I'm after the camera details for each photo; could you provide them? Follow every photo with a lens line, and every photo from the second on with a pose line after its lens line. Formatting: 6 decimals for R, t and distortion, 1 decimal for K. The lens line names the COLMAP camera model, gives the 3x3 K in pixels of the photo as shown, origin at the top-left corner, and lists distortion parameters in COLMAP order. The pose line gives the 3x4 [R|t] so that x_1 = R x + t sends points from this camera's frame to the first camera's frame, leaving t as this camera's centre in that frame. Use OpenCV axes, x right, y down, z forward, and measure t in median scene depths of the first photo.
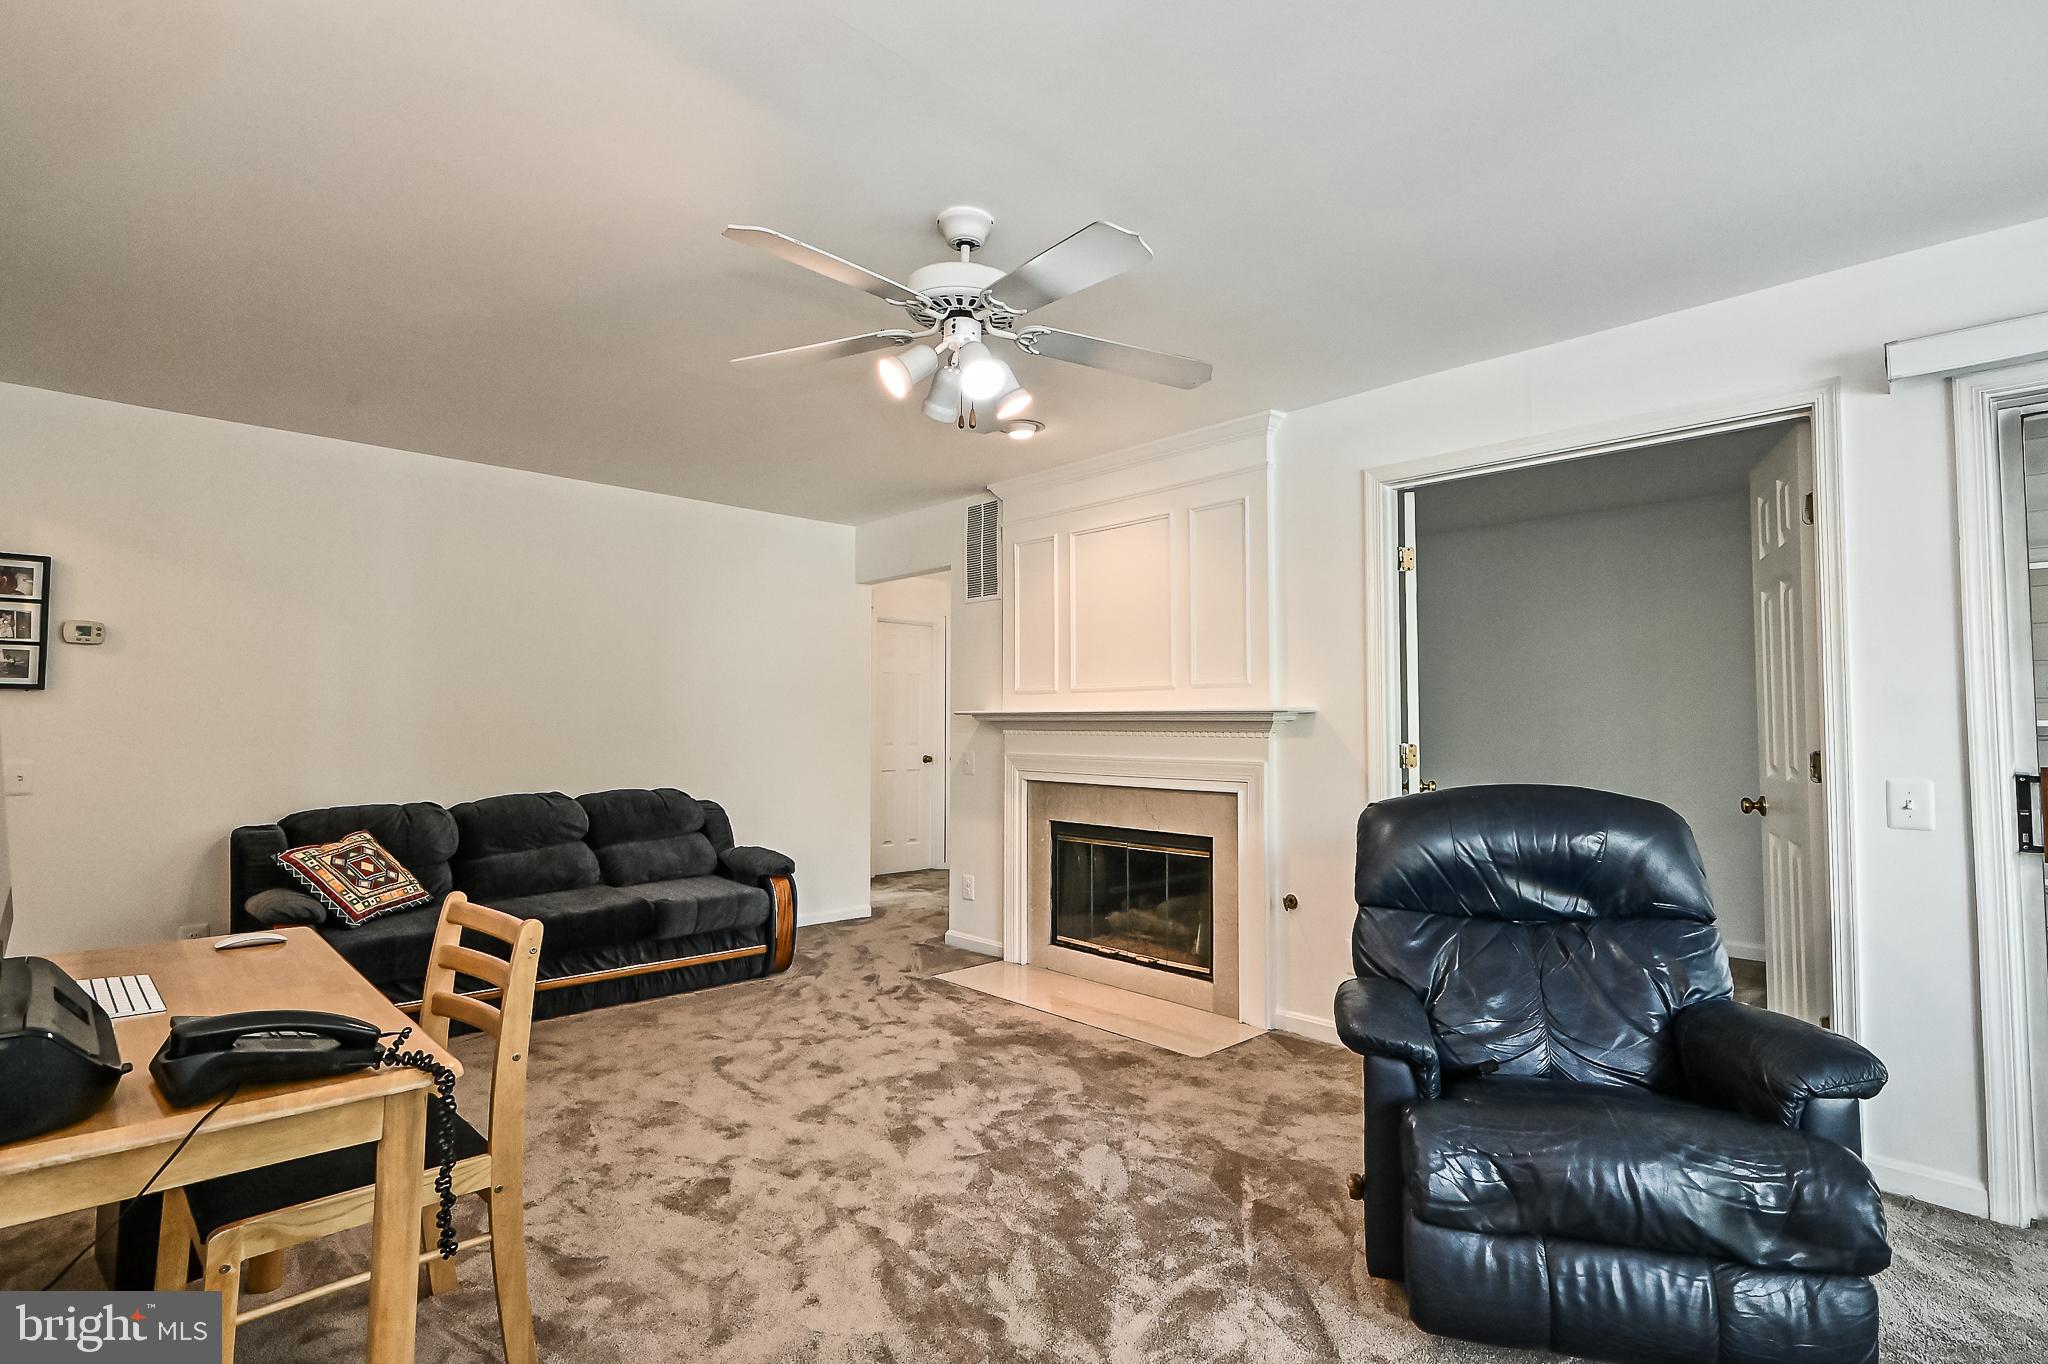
lens RADIAL K [[982.7, 0, 1017.0], [0, 982.7, 687.0], [0, 0, 1]] dist [0.000388, 0.000132]
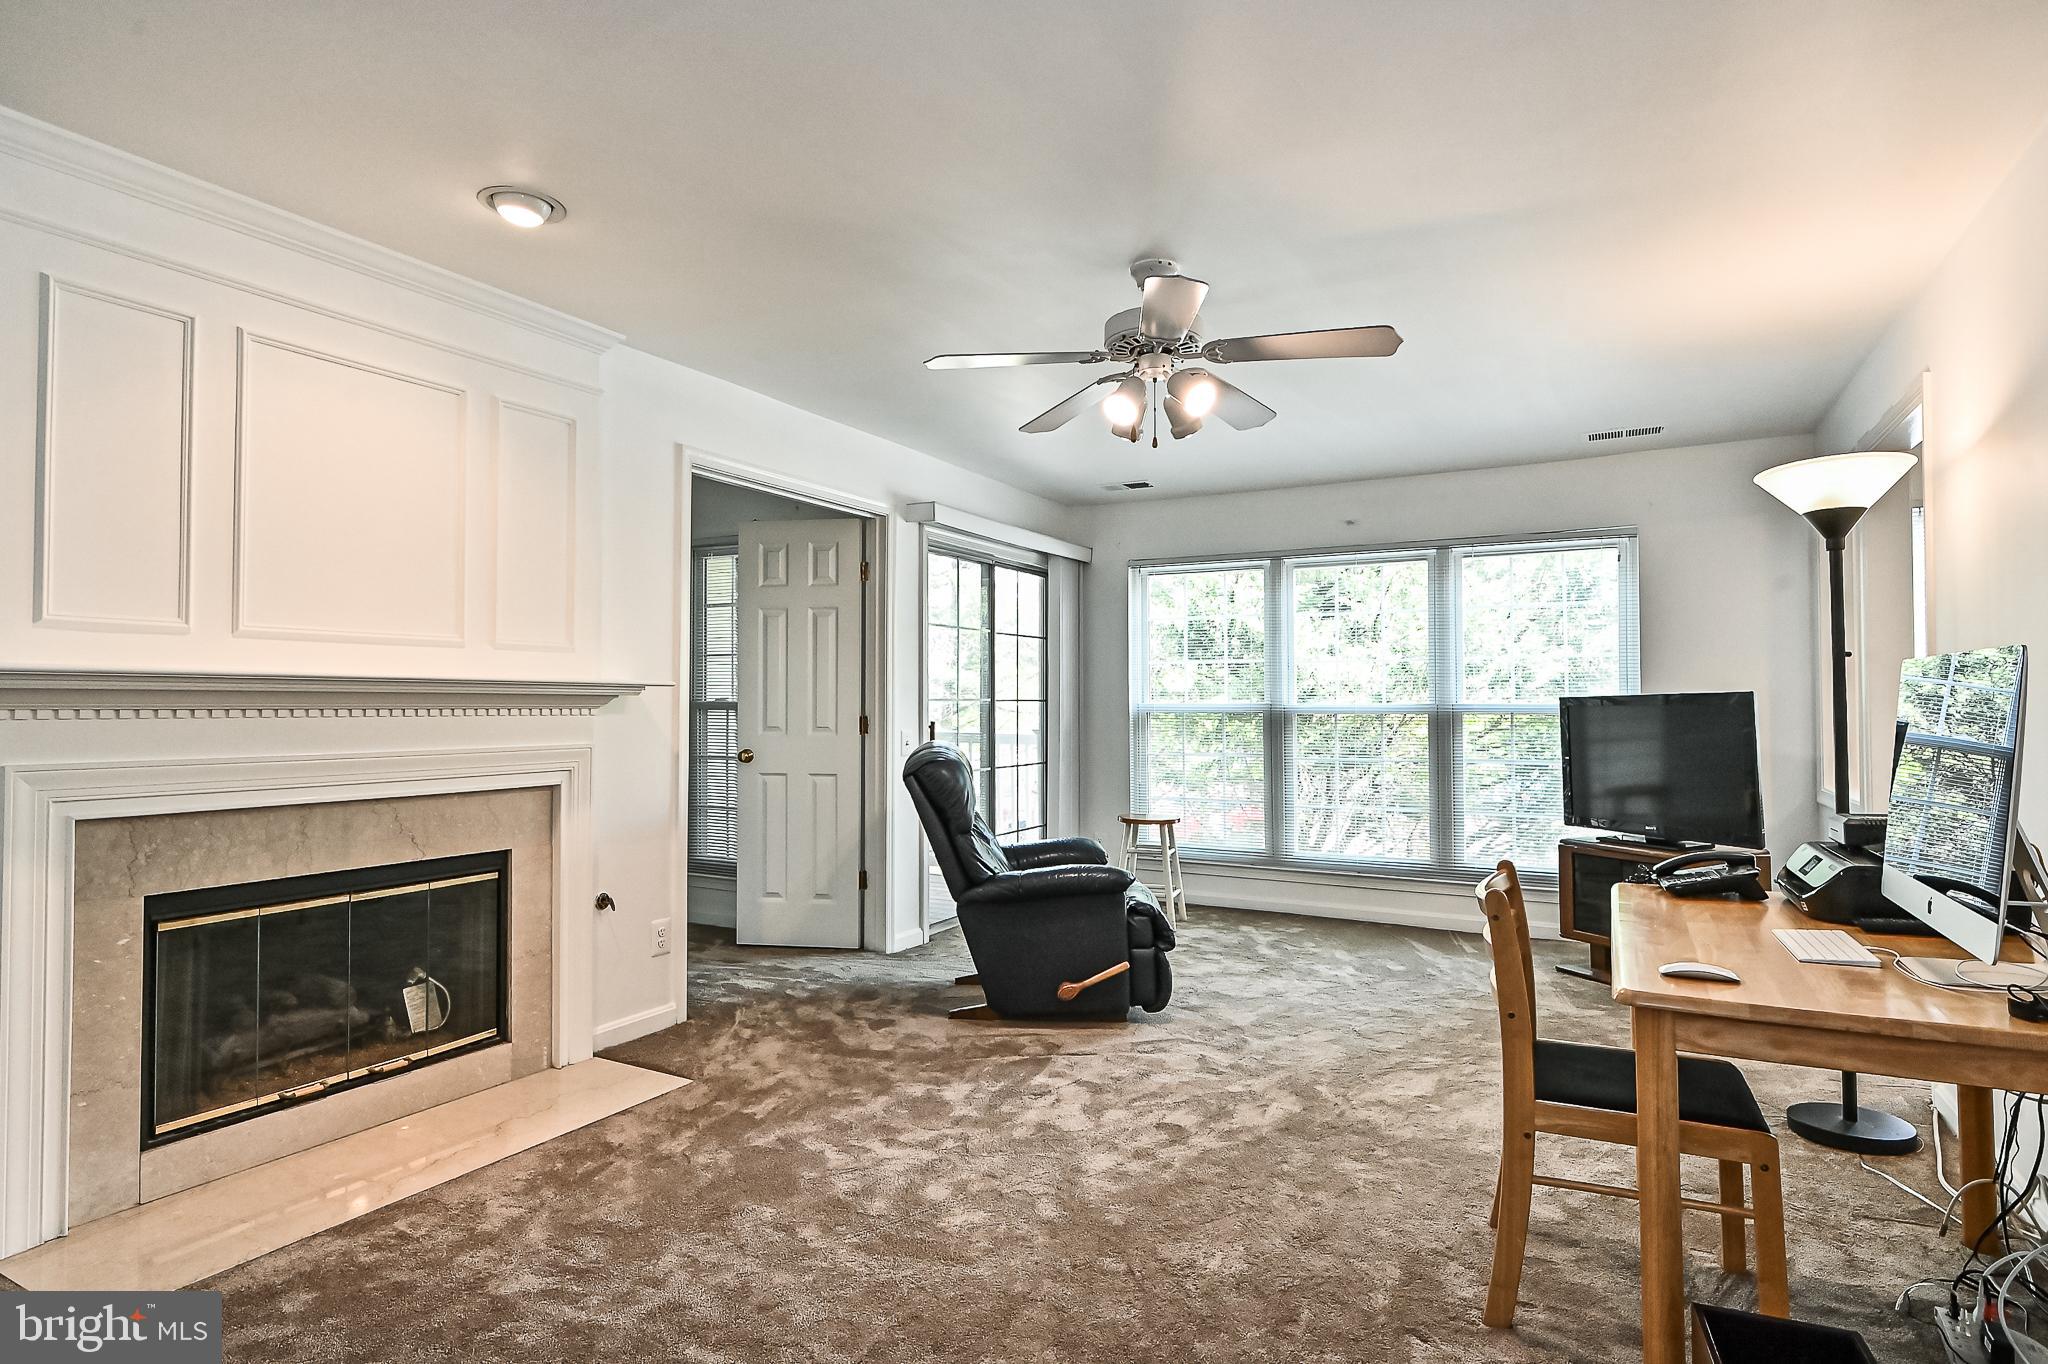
lens RADIAL K [[1088.7, 0, 1027.4], [0, 1088.7, 685.5], [0, 0, 1]] dist [-0.000035, 0.000330]
pose [[-0.312604, 0.014926, 0.949766, -0.705705], [-0.038102, 0.998875, -0.028239, 0.036269], [-0.949119, -0.045015, -0.311684, 0.879750]]
